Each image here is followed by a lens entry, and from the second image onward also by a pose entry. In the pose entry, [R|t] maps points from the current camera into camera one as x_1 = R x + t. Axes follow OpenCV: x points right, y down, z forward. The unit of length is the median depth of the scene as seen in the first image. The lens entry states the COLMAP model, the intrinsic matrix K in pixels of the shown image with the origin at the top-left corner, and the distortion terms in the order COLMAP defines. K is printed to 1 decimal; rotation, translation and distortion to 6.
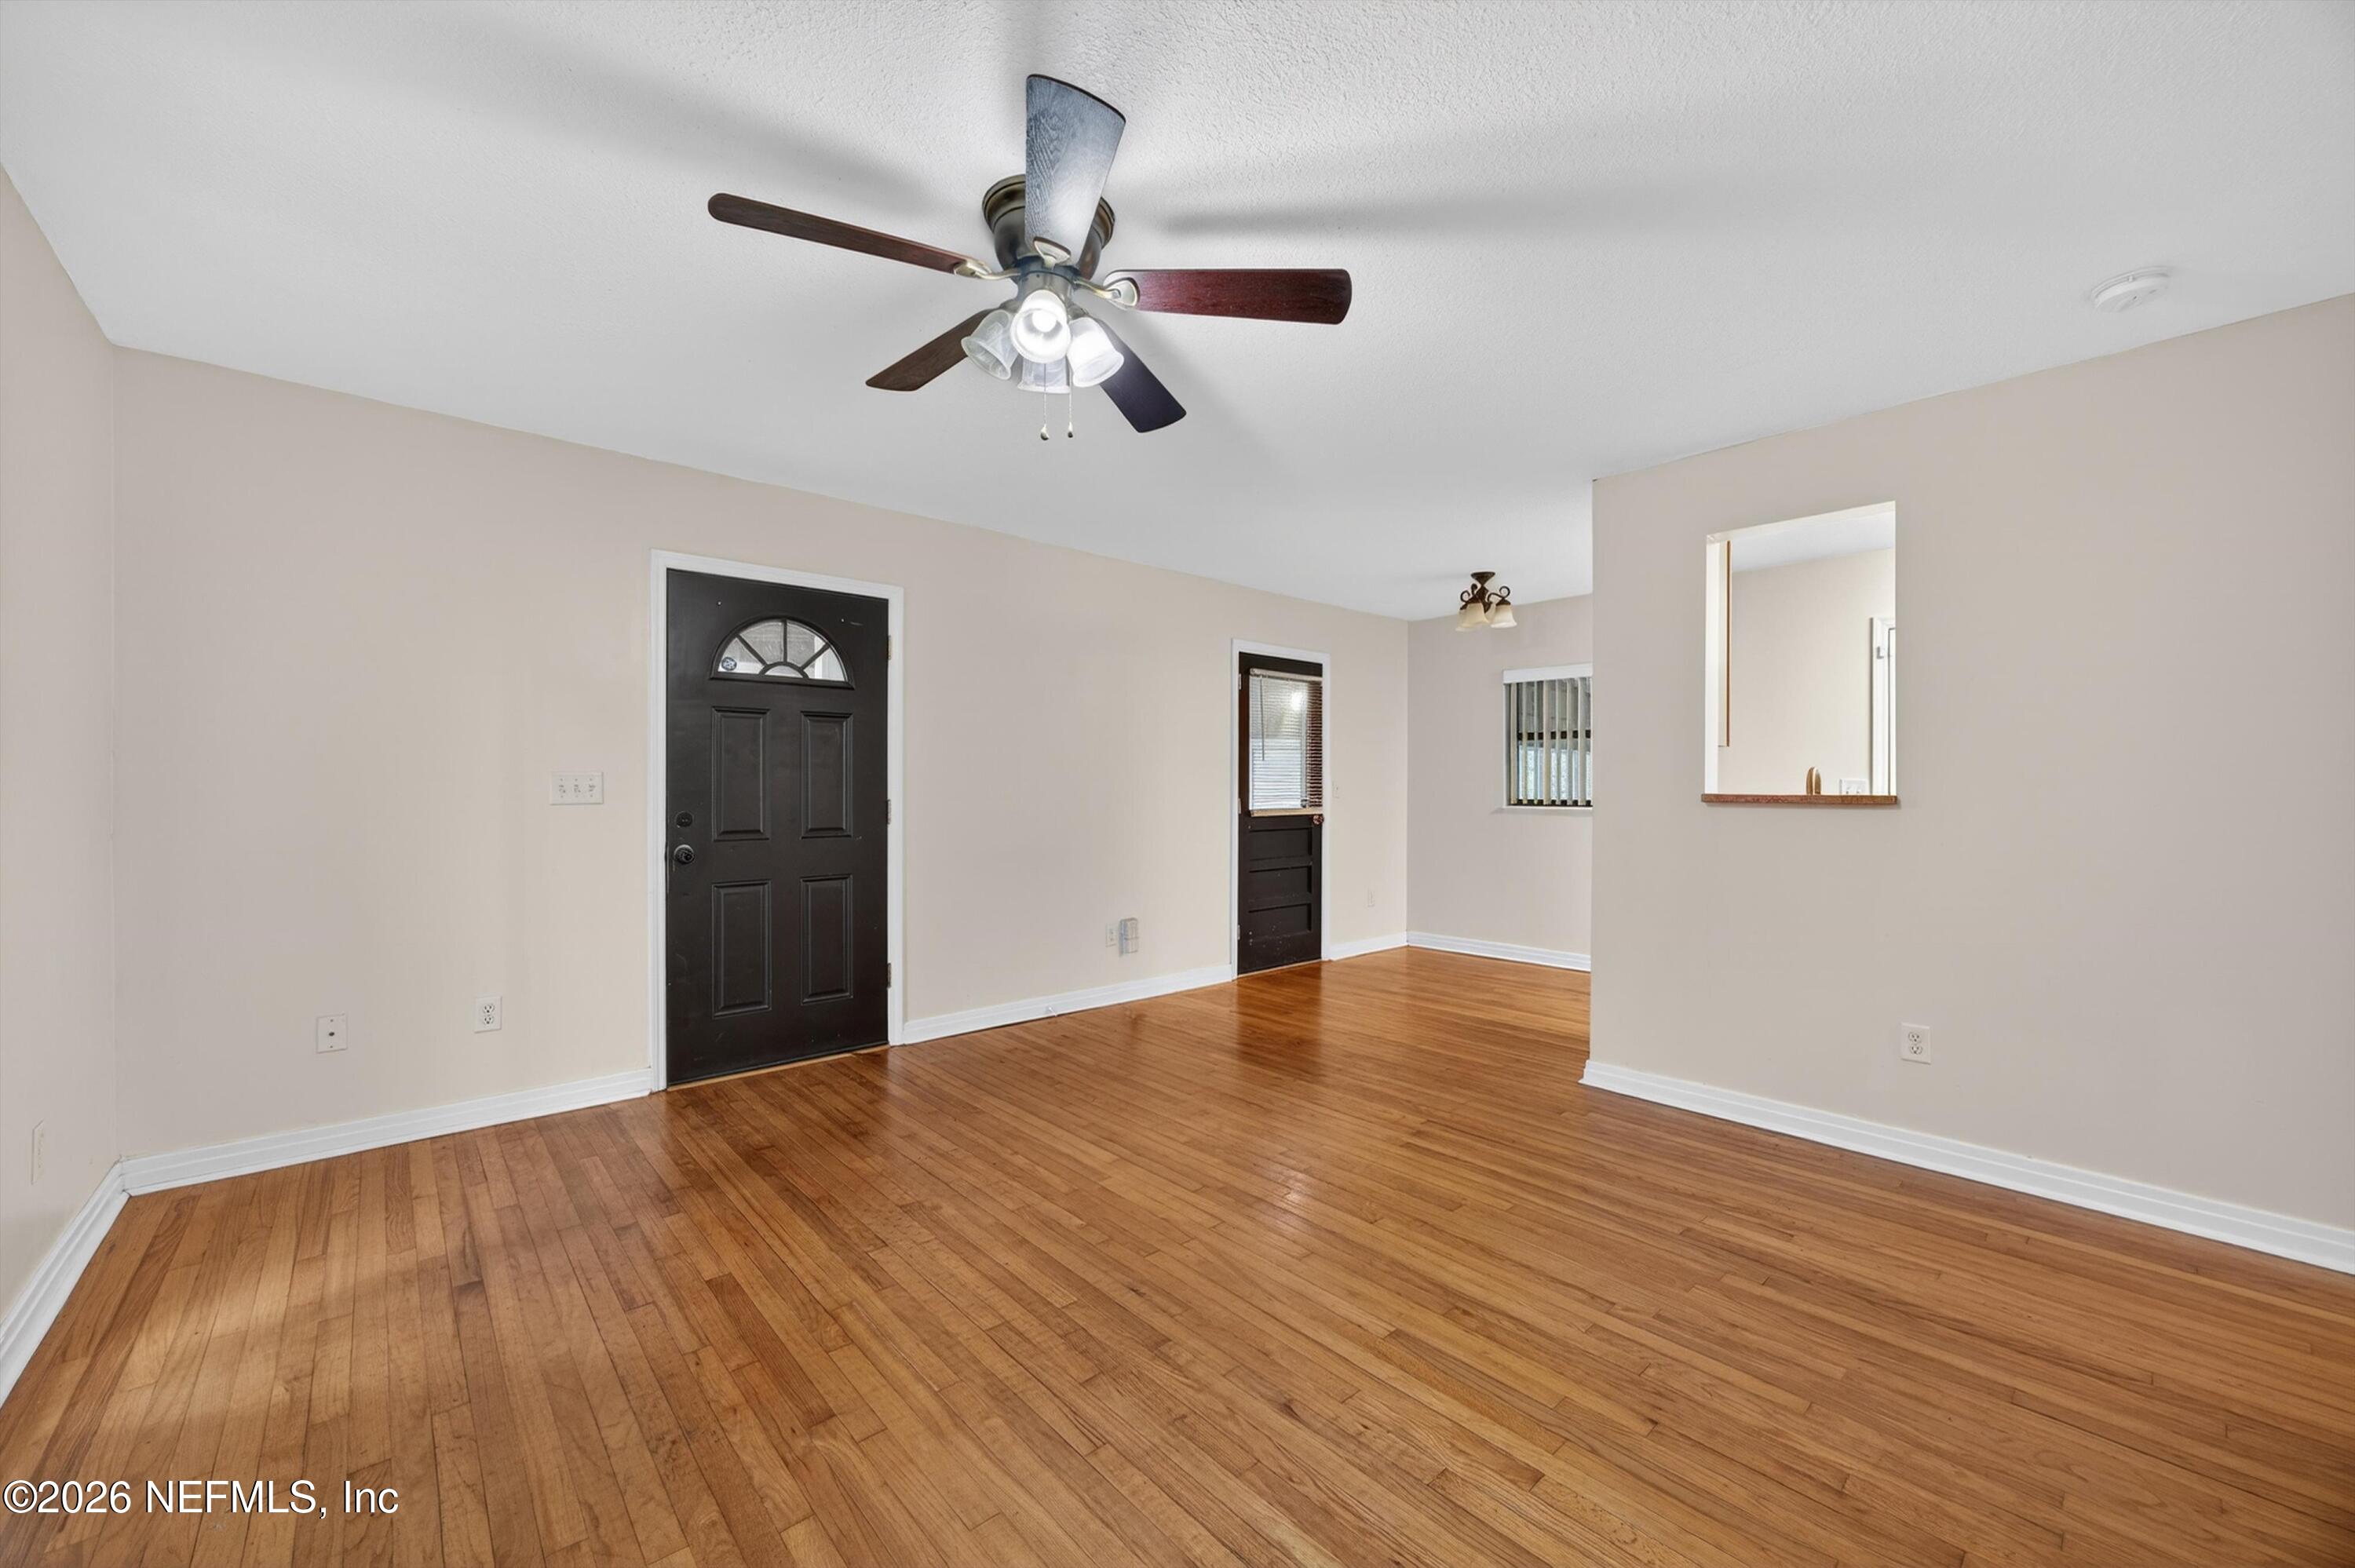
lens RADIAL K [[930.5, 0, 1177.5], [0, 930.5, 784.0], [0, 0, 1]] dist [-0.000213, 0.000040]
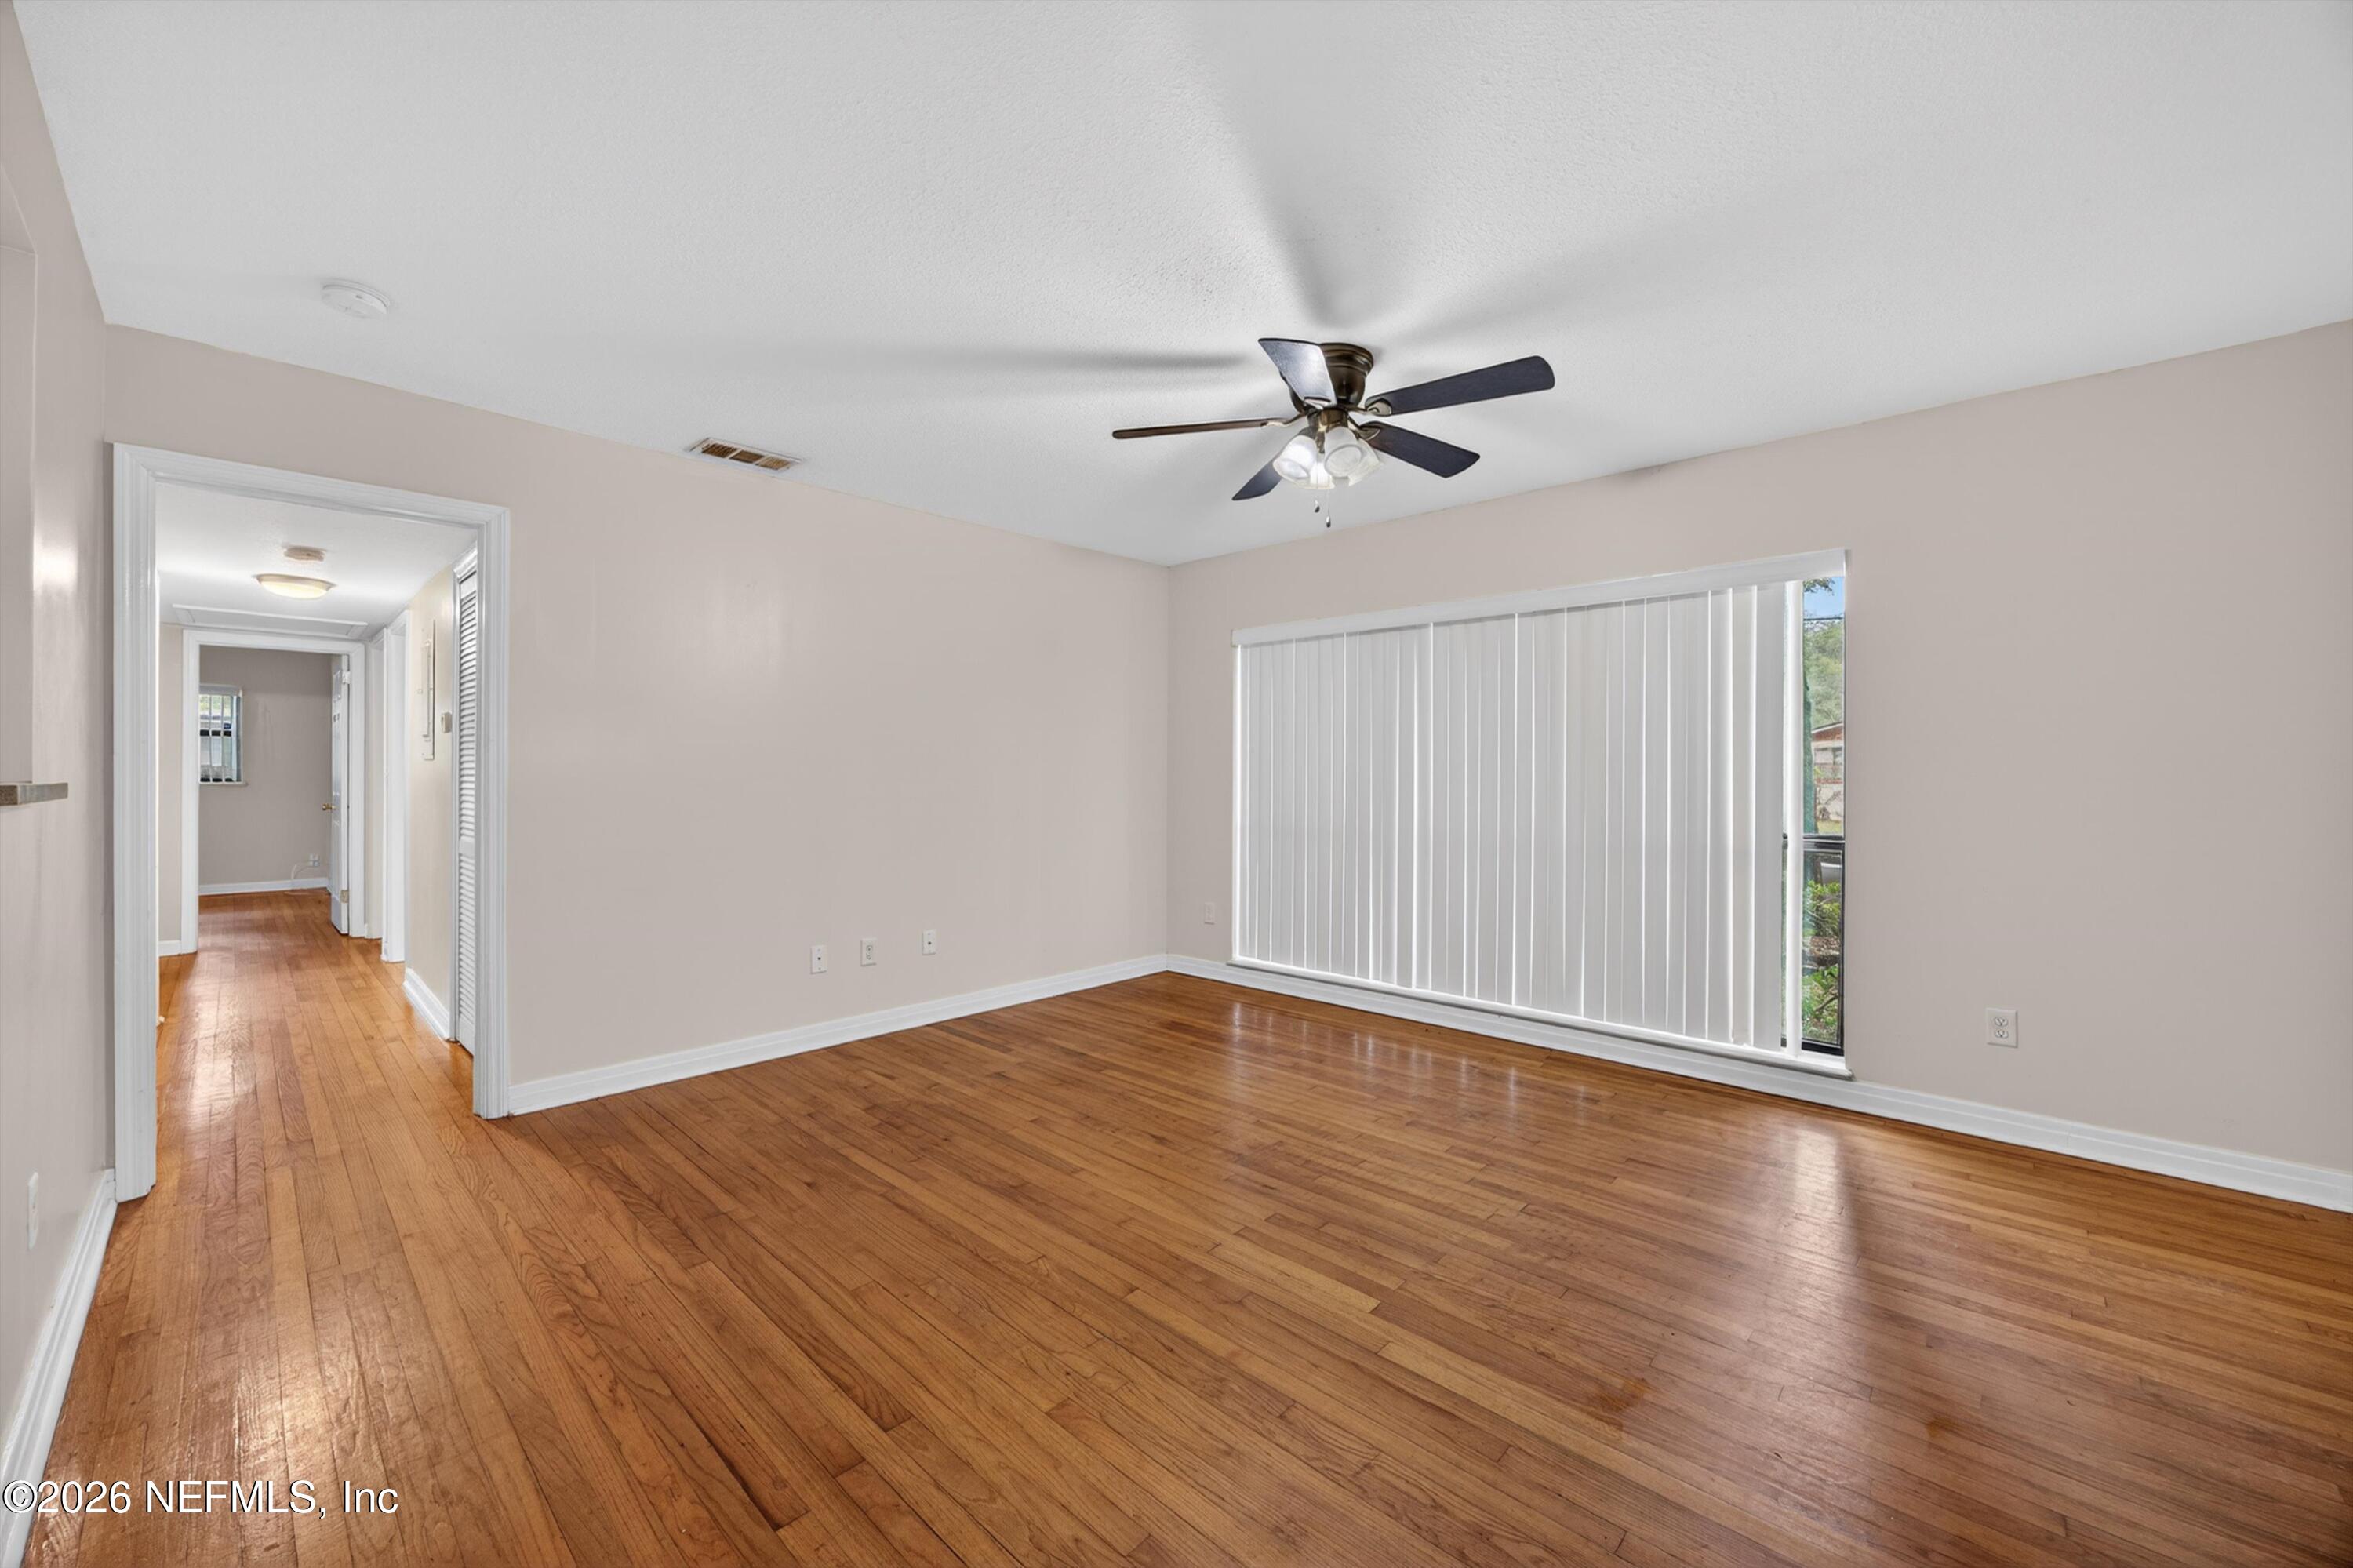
lens RADIAL K [[929.8, 0, 1176.5], [0, 929.8, 784.0], [0, 0, 1]] dist [-0.000213, 0.000040]
pose [[-0.997038, -0.006144, -0.076661, 0.106716], [-0.006908, 0.999929, 0.009705, 0.002570], [0.076596, 0.010206, -0.997010, 1.333598]]
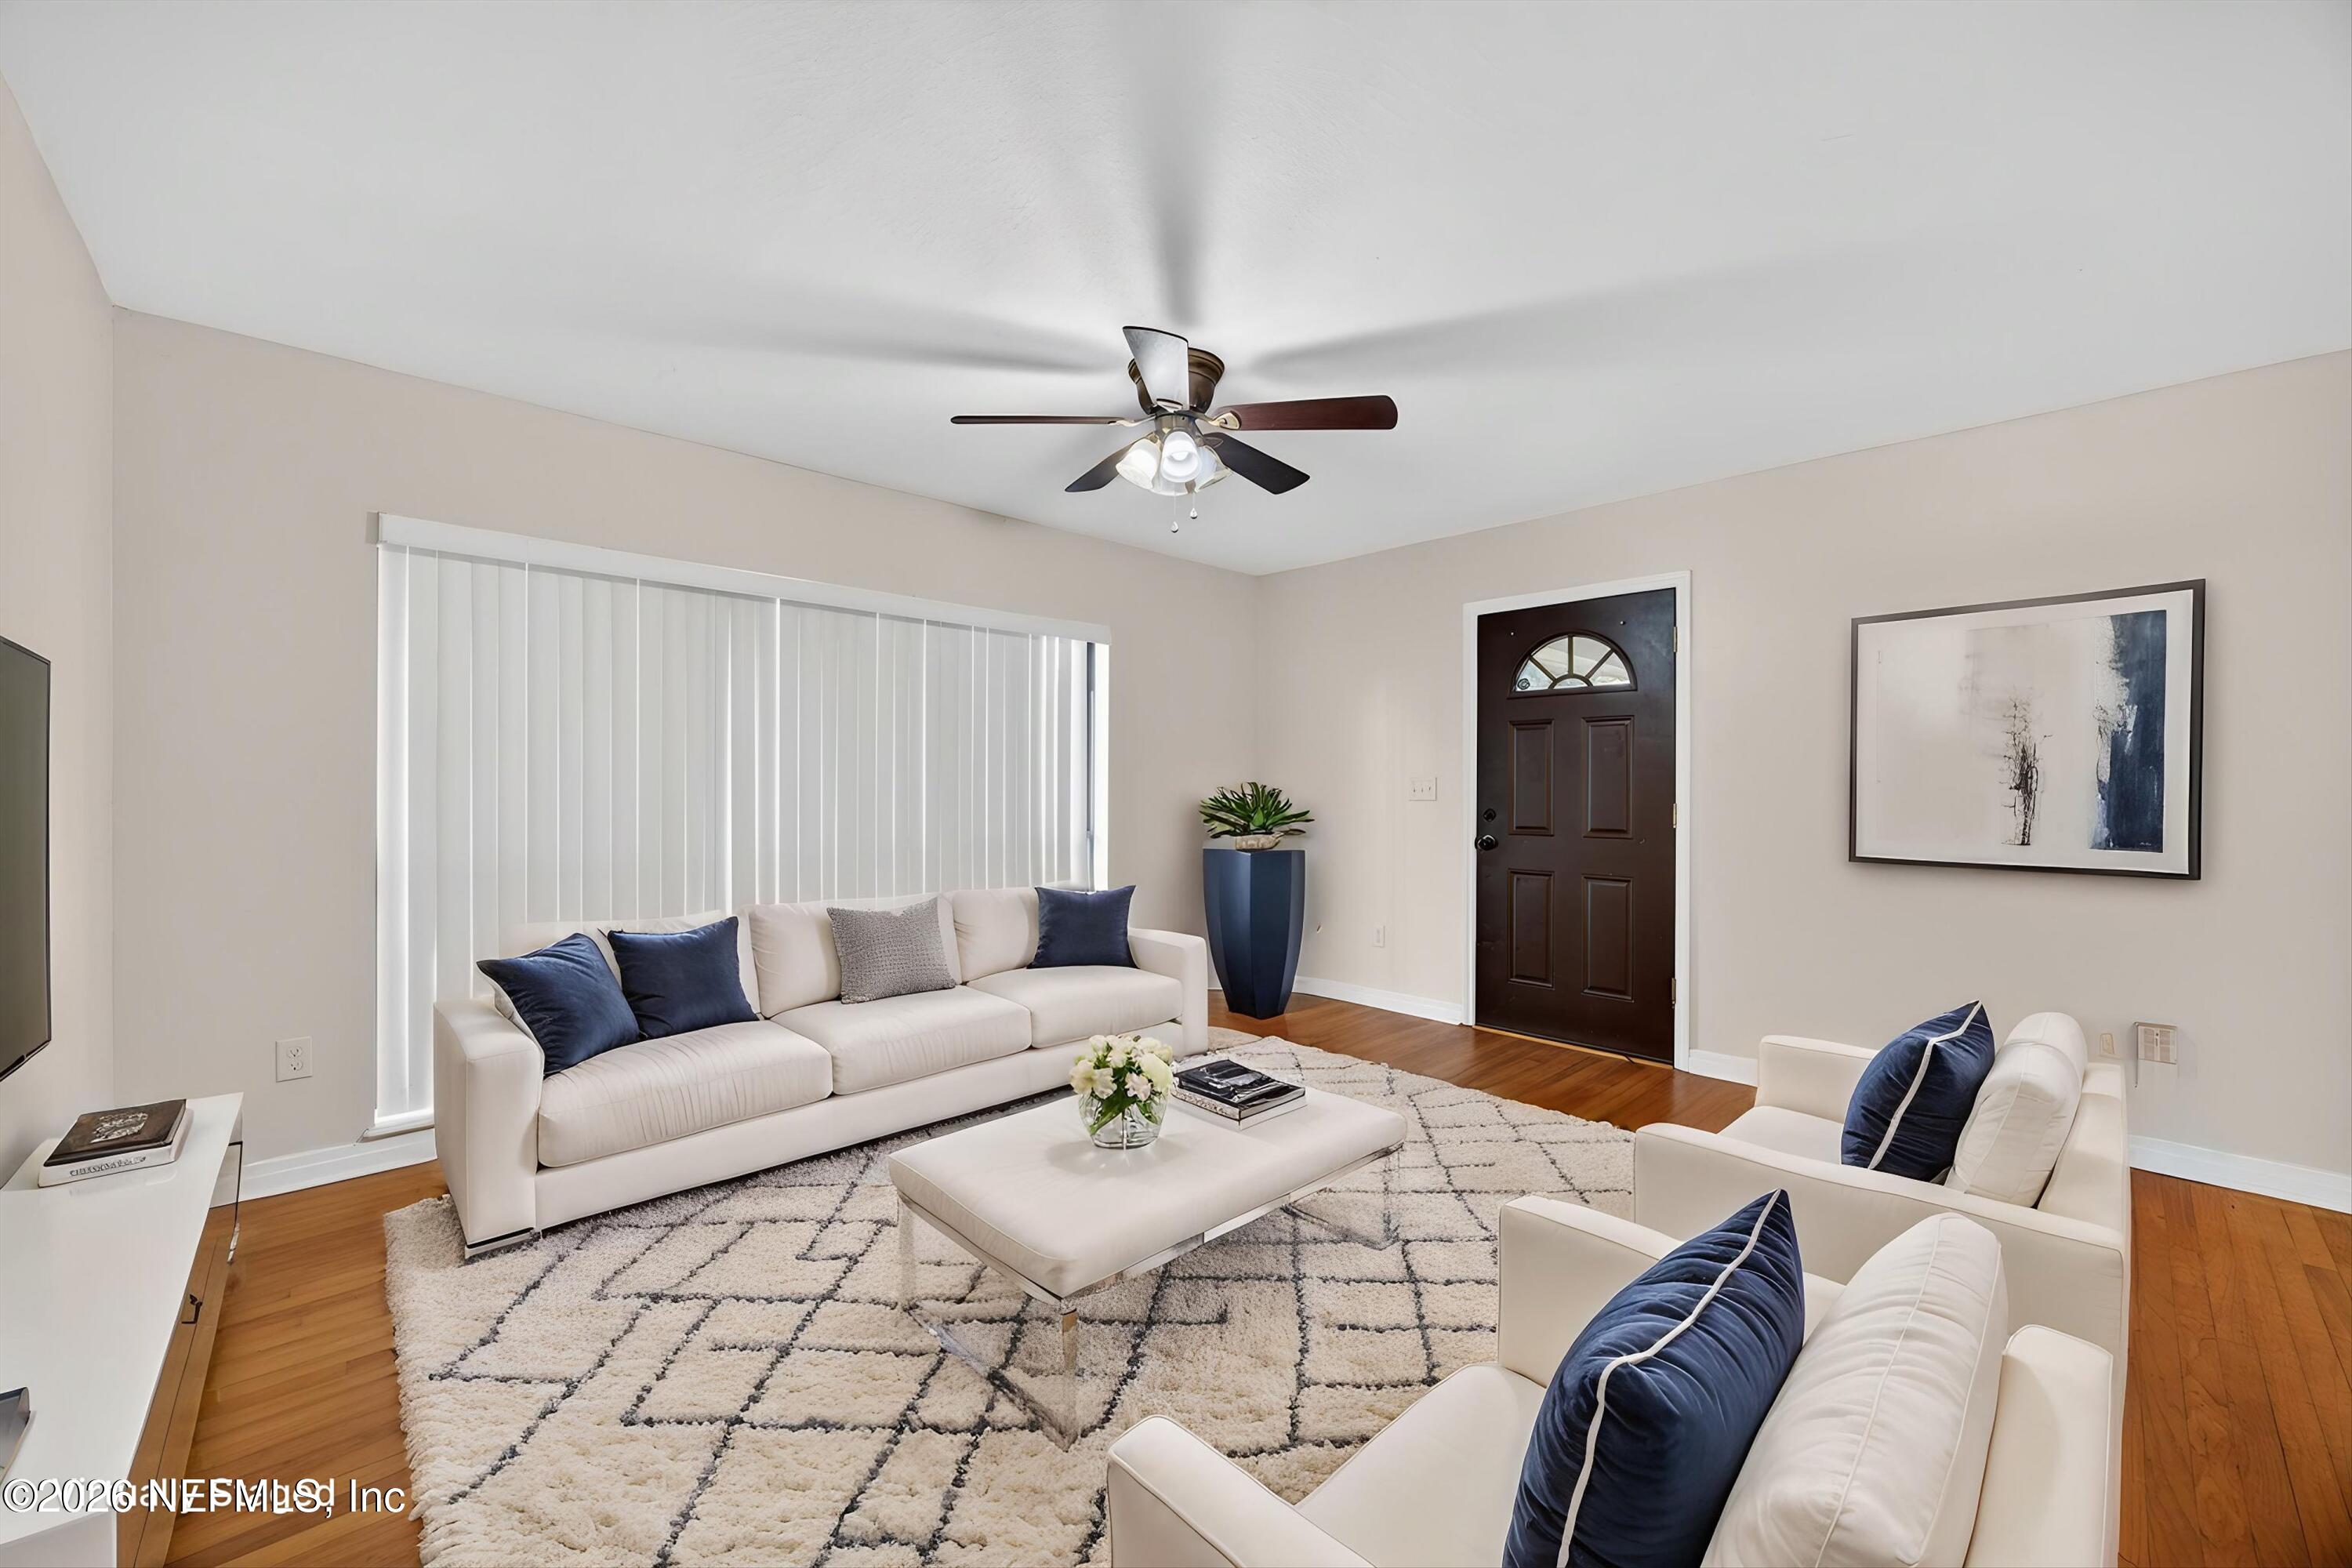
lens RADIAL K [[909.2, 0, 1176.0], [0, 909.2, 784.0], [0, 0, 1]] dist [-0.031175, 0.012225]
pose [[0.044401, 0.002557, -0.999011, 0.661755], [-0.003233, 0.999992, 0.002416, -0.004495], [0.999009, 0.003123, 0.044409, 0.532369]]
